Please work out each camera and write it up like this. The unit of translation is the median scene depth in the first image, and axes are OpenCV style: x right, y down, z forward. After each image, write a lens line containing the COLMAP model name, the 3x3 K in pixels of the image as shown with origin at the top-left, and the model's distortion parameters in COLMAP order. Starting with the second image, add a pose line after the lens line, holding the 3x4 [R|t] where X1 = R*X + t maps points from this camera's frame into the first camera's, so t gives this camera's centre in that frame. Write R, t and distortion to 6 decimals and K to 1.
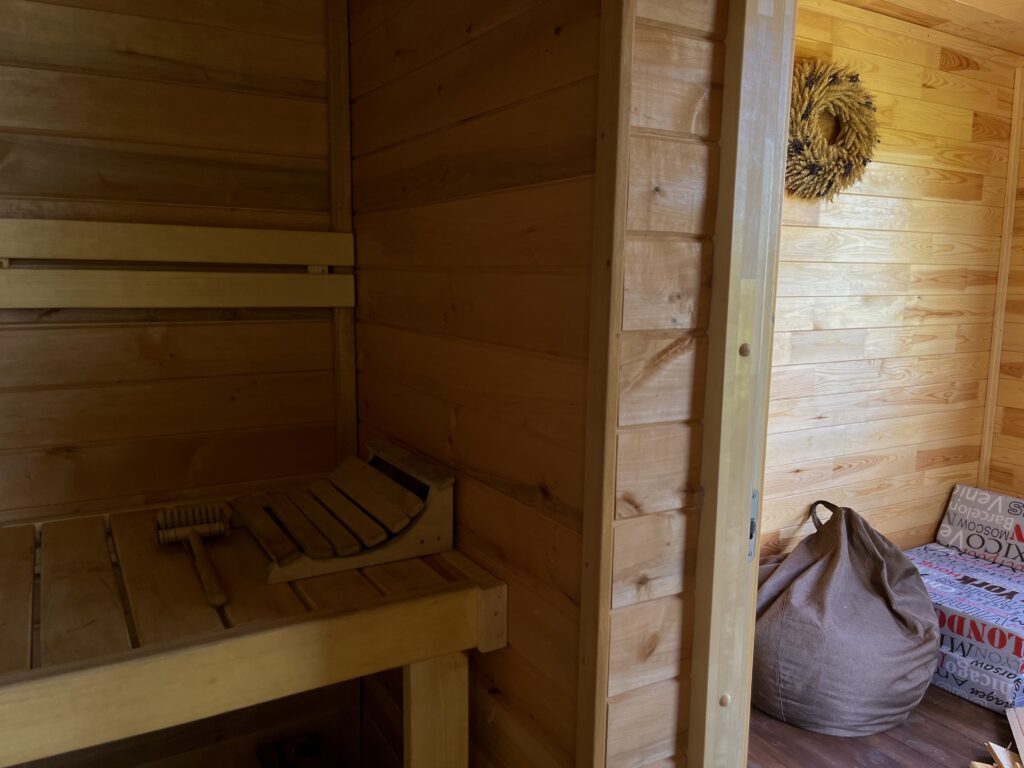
lens RADIAL K [[773.3, 0, 504.2], [0, 773.3, 390.2], [0, 0, 1]] dist [0.066573, -0.099956]
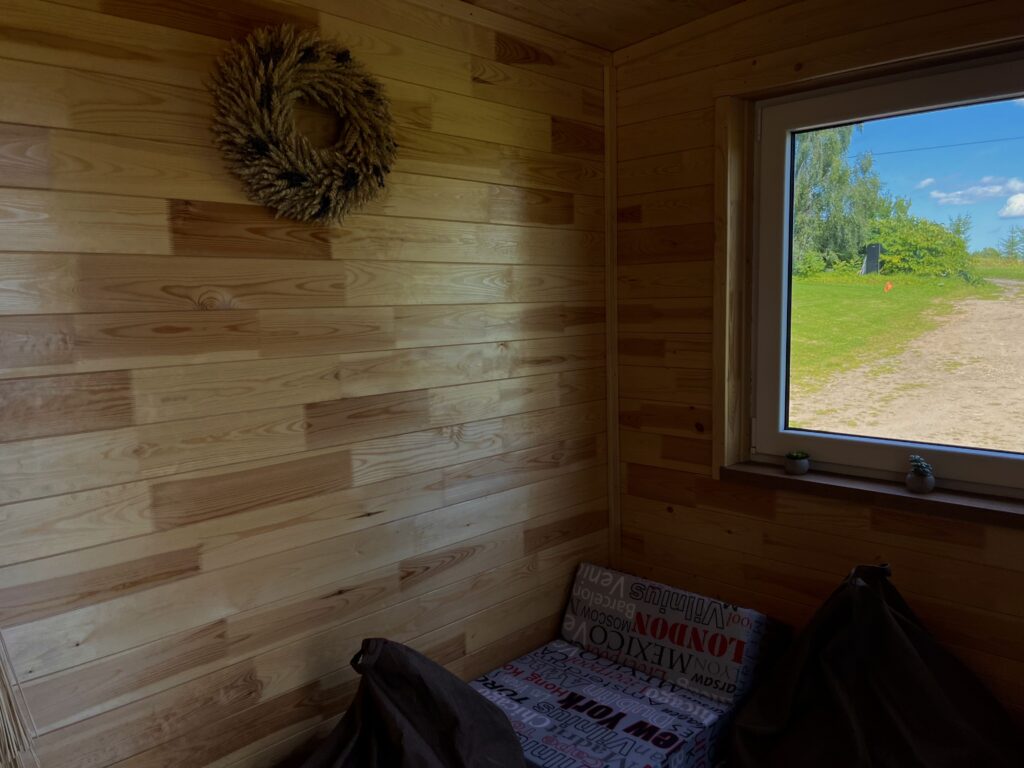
lens RADIAL K [[773.3, 0, 509.5], [0, 773.3, 385.9], [0, 0, 1]] dist [0.066573, -0.099956]
pose [[0.962275, -0.062504, 0.264802, 0.316803], [0.073670, 0.996755, -0.032439, -0.048058], [-0.261915, 0.050723, 0.963757, 0.226646]]
